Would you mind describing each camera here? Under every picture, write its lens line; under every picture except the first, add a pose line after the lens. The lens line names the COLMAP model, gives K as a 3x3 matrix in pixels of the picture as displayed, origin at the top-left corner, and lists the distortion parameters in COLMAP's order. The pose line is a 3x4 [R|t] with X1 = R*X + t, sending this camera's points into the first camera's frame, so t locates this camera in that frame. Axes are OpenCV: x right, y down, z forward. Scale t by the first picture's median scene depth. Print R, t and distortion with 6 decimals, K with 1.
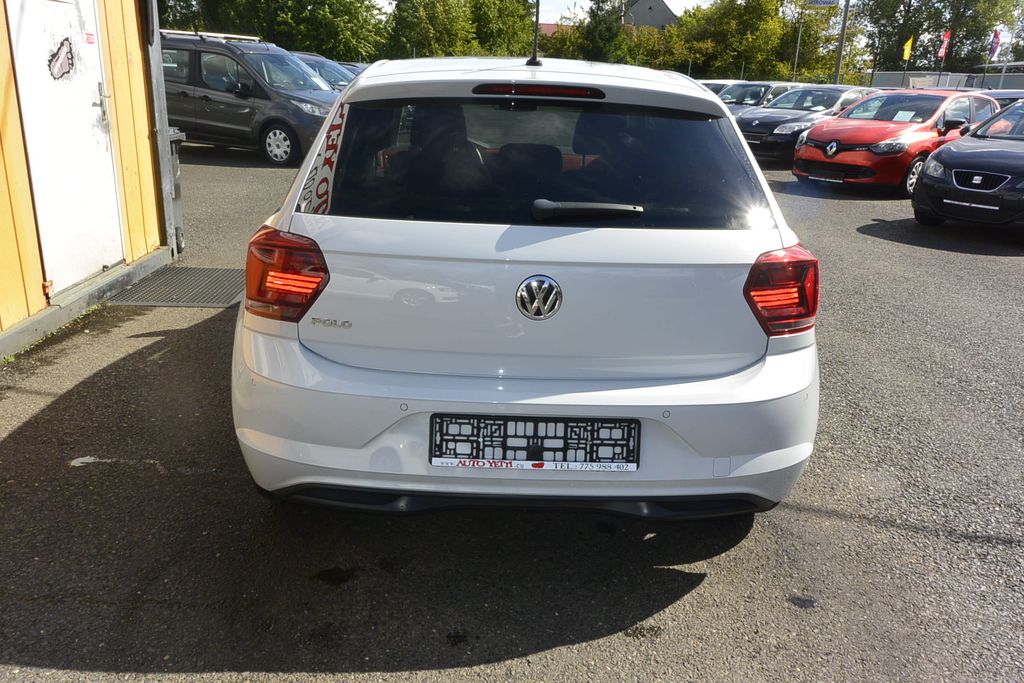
lens RADIAL K [[784.3, 0, 507.5], [0, 784.3, 338.6], [0, 0, 1]] dist [-0.003757, 0.011486]
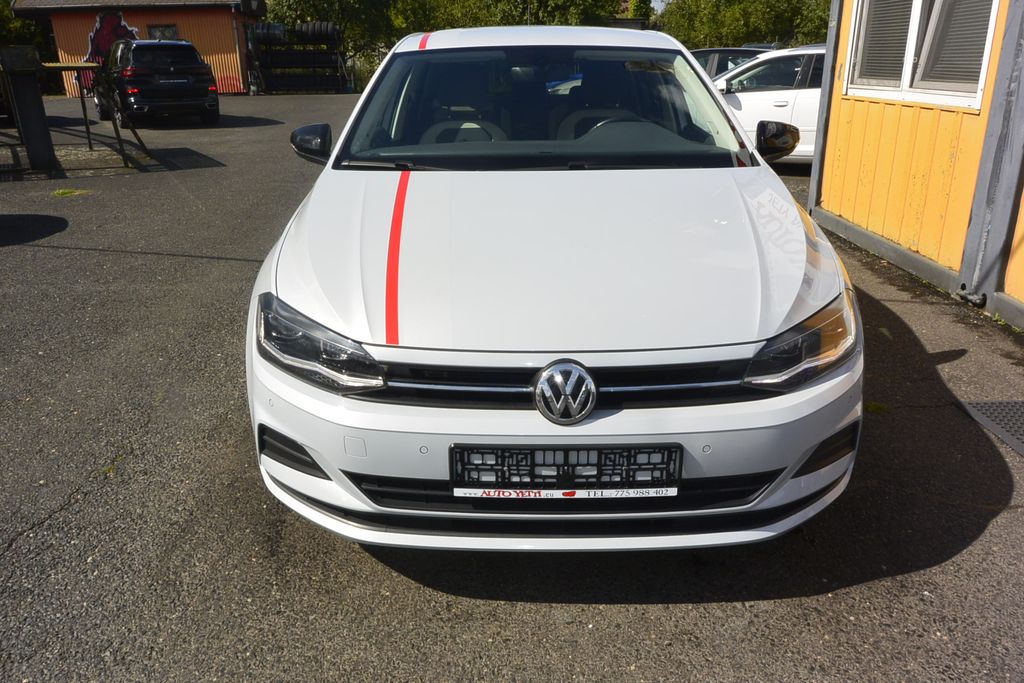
lens RADIAL K [[785.5, 0, 505.8], [0, 785.5, 341.1], [0, 0, 1]] dist [-0.003523, 0.014281]
pose [[-0.999293, -0.035549, 0.012211, 0.023855], [-0.020149, 0.780875, 0.624362, -0.547783], [-0.031731, 0.623675, -0.781040, 1.685581]]
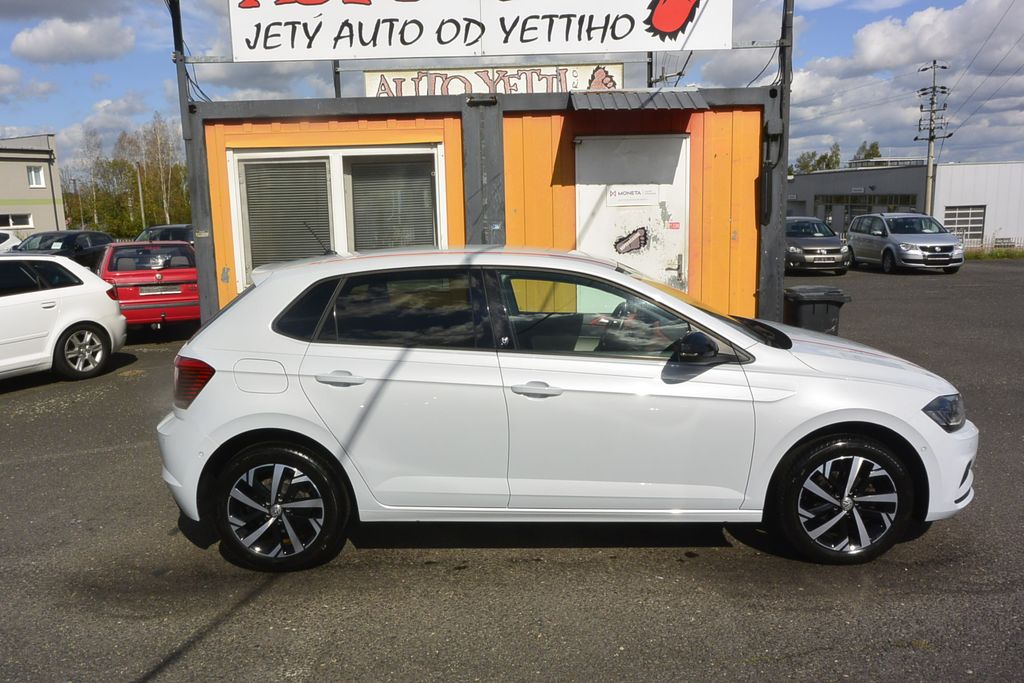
lens RADIAL K [[785.5, 0, 505.8], [0, 785.5, 341.1], [0, 0, 1]] dist [-0.003523, 0.014281]
pose [[-0.035838, 0.116463, -0.992548, 1.028284], [-0.295978, 0.947391, 0.121852, -0.285753], [0.954522, 0.298139, 0.000518, 0.826298]]
